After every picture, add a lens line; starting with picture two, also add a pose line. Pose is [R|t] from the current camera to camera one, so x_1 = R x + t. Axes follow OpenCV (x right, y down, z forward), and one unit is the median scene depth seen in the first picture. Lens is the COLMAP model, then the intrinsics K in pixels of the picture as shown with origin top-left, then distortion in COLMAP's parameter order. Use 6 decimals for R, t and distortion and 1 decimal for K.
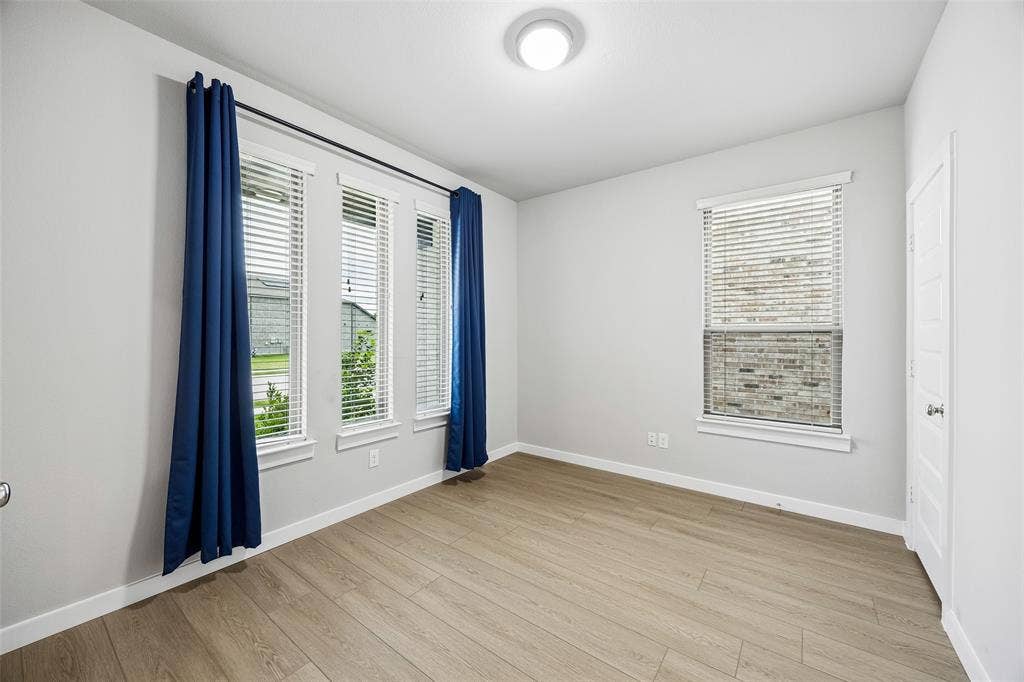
lens RADIAL K [[387.6, 0, 509.4], [0, 387.6, 339.7], [0, 0, 1]] dist [-0.006084, 0.000663]
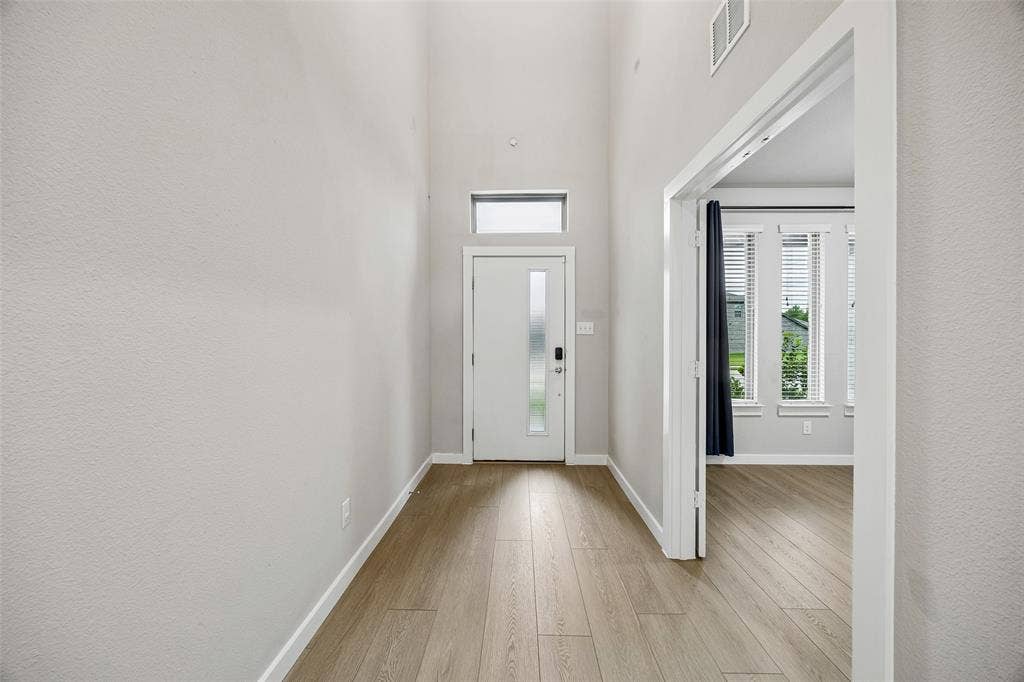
lens RADIAL K [[387.6, 0, 516.1], [0, 387.6, 338.3], [0, 0, 1]] dist [-0.006084, 0.000663]
pose [[0.585224, -0.001836, -0.810869, 0.160954], [-0.003966, 0.999979, -0.005126, 0.007124], [0.810862, 0.006216, 0.585205, -0.664620]]
